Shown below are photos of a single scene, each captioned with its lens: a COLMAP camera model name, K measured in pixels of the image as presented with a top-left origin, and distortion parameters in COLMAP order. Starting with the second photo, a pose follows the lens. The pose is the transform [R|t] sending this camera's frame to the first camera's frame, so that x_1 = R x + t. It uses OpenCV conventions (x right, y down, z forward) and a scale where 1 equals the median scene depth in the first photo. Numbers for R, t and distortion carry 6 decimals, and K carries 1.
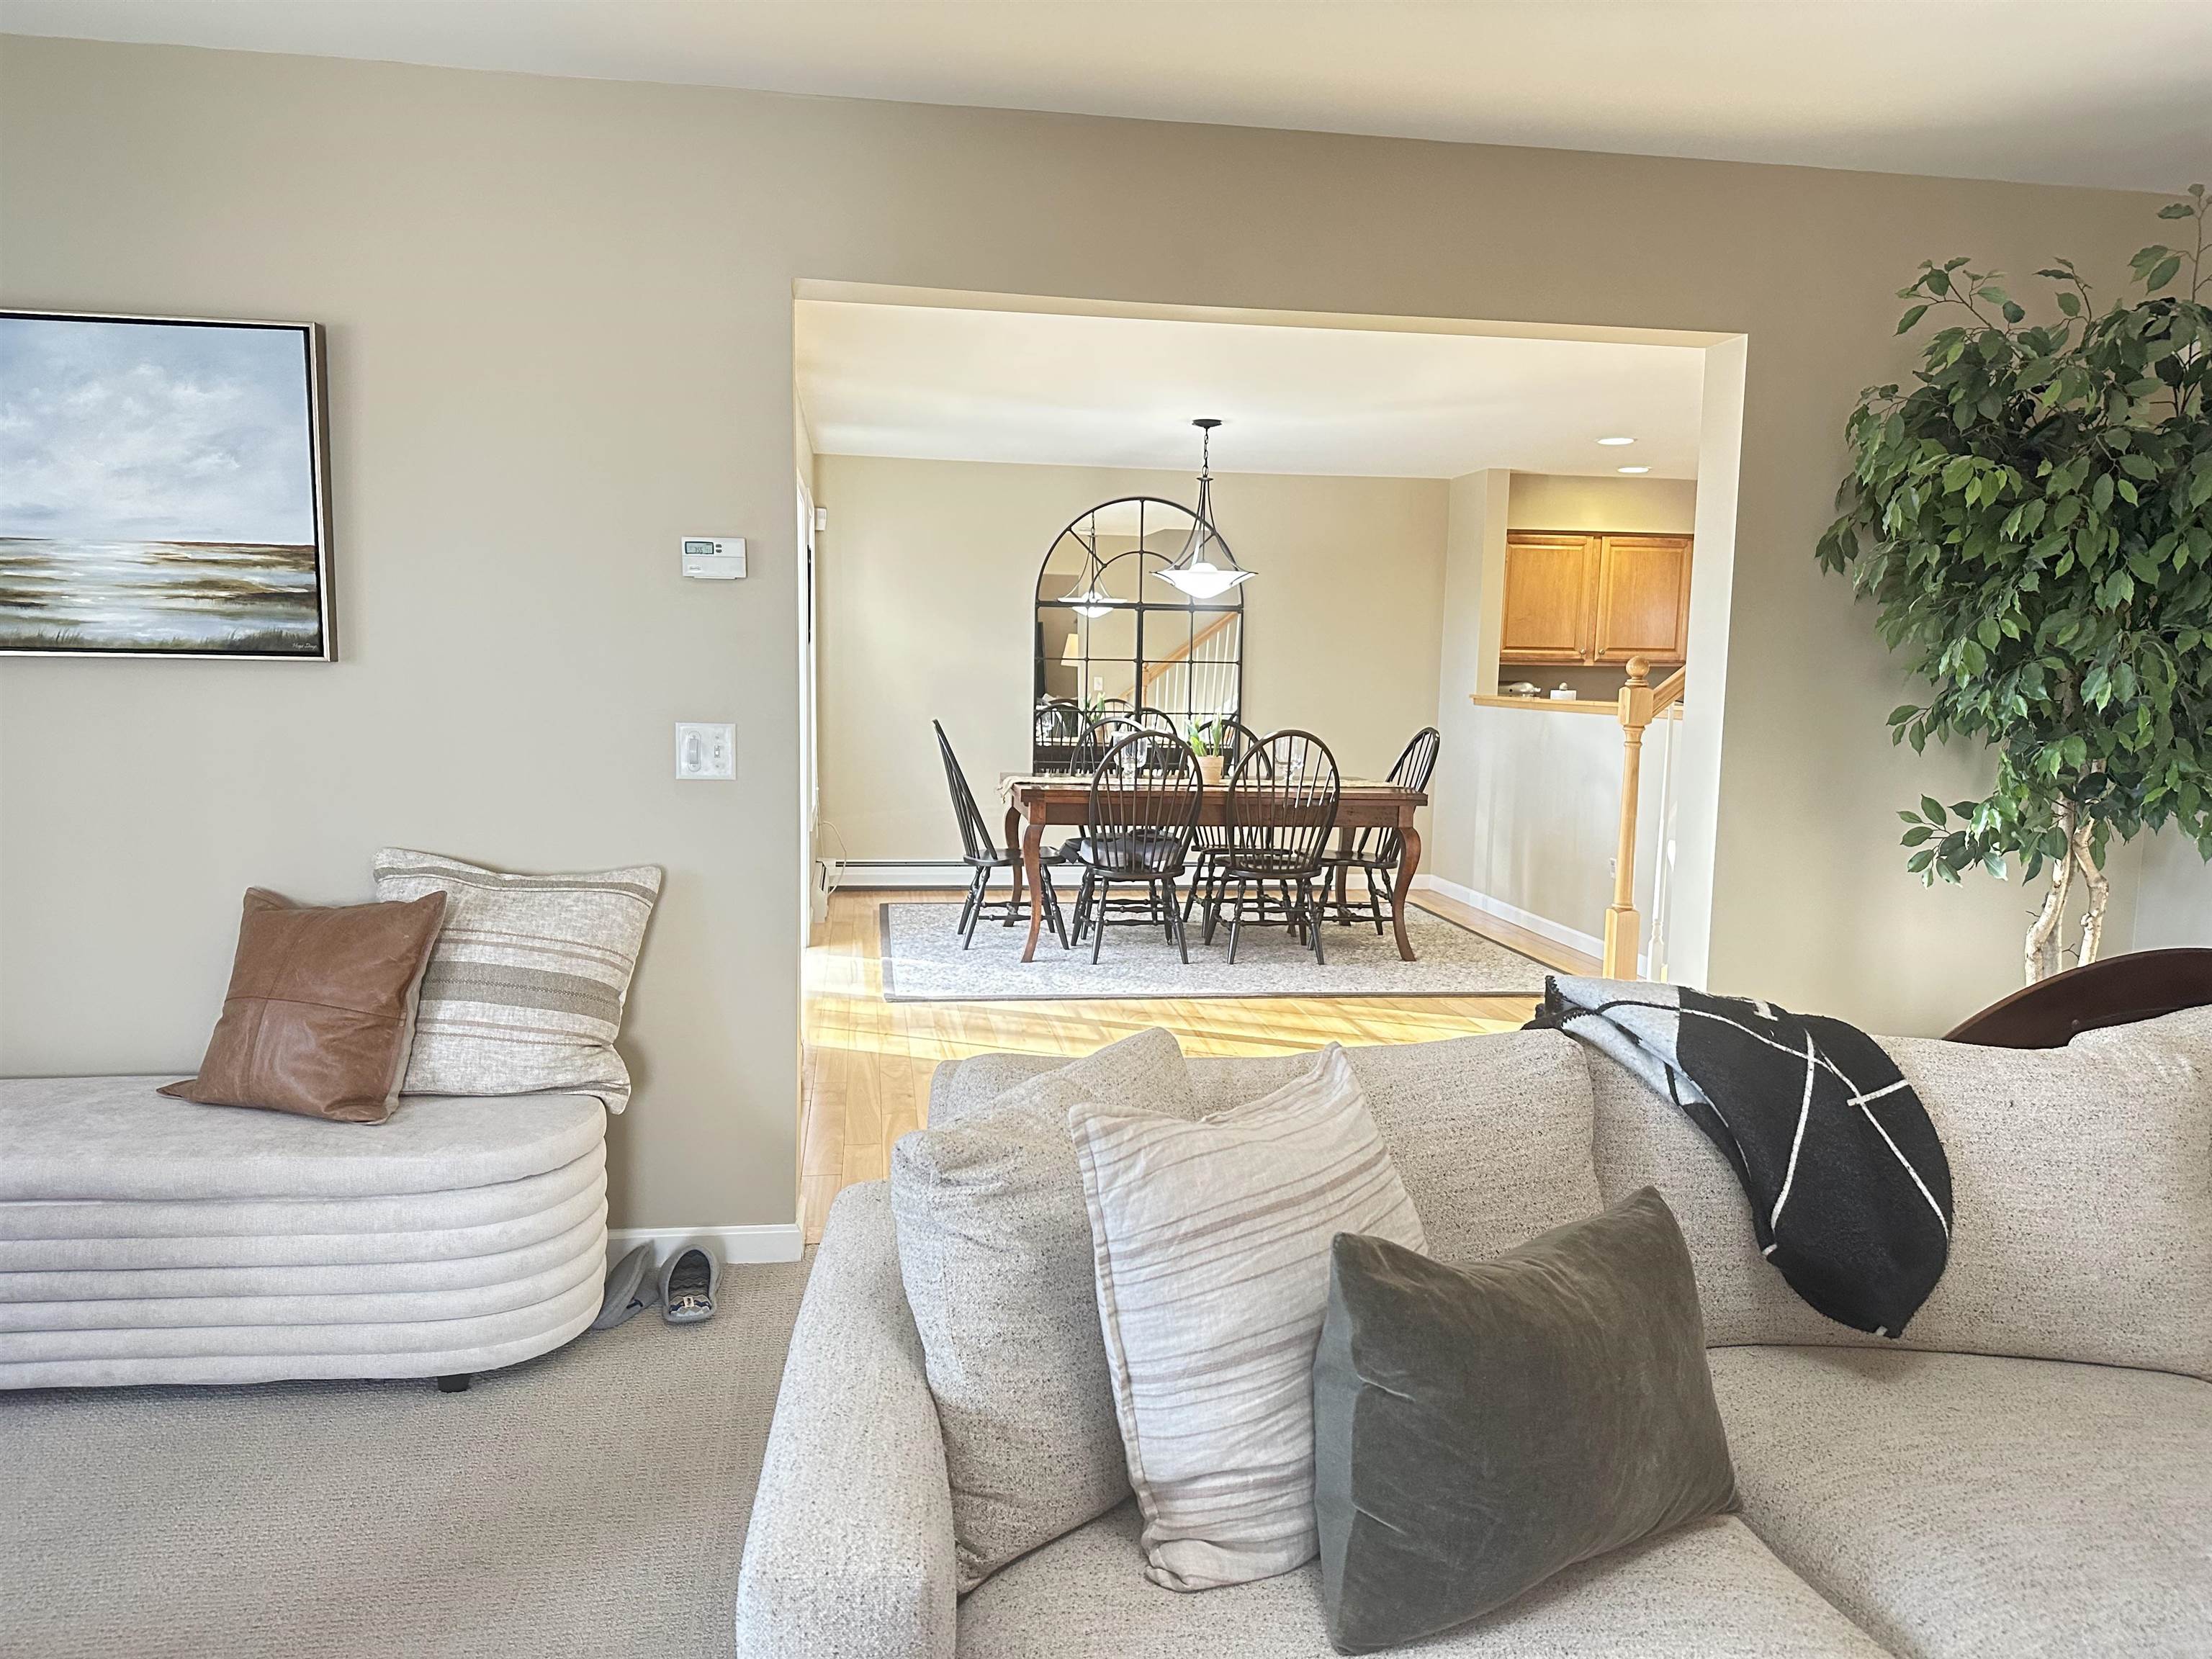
lens RADIAL K [[1542.6, 0, 1089.5], [0, 1542.6, 834.2], [0, 0, 1]] dist [0.109472, -0.162911]
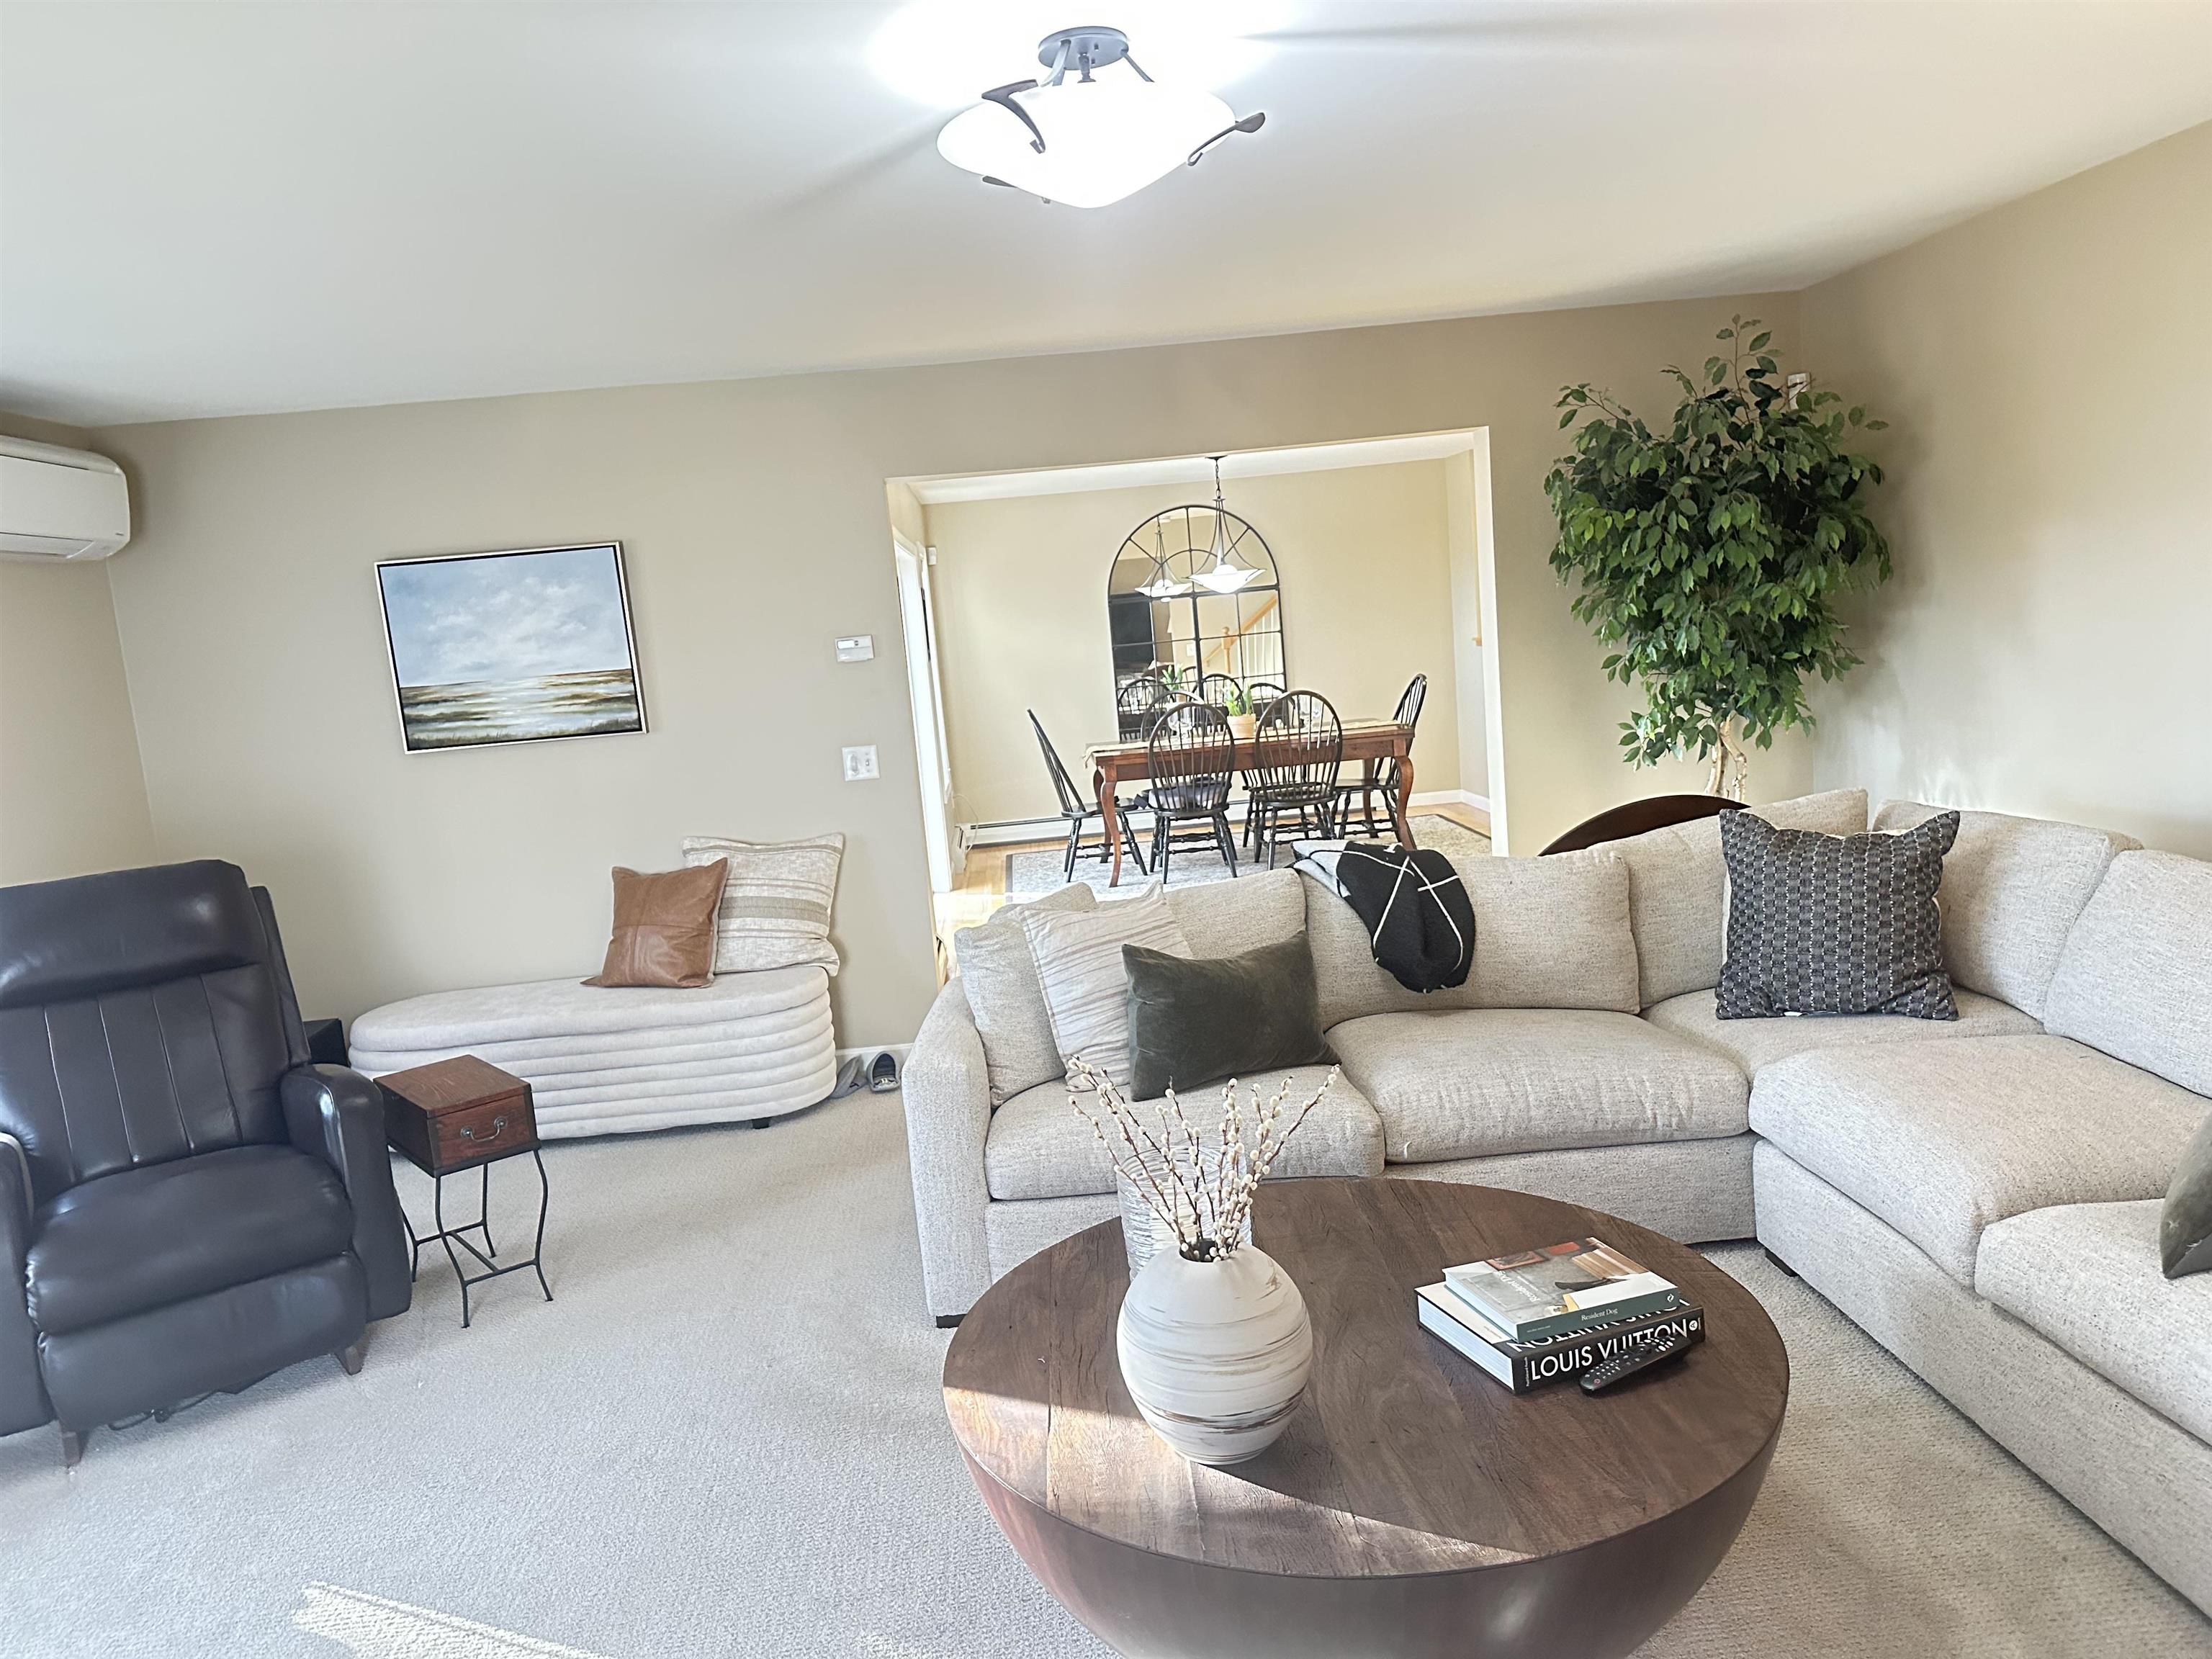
lens RADIAL K [[1542.6, 0, 1089.5], [0, 1542.6, 834.2], [0, 0, 1]] dist [0.109472, -0.162911]
pose [[0.990176, -0.093462, -0.104001, 0.171175], [0.096647, 0.994979, 0.026009, 0.003947], [0.101048, -0.035805, 0.994237, -0.666942]]
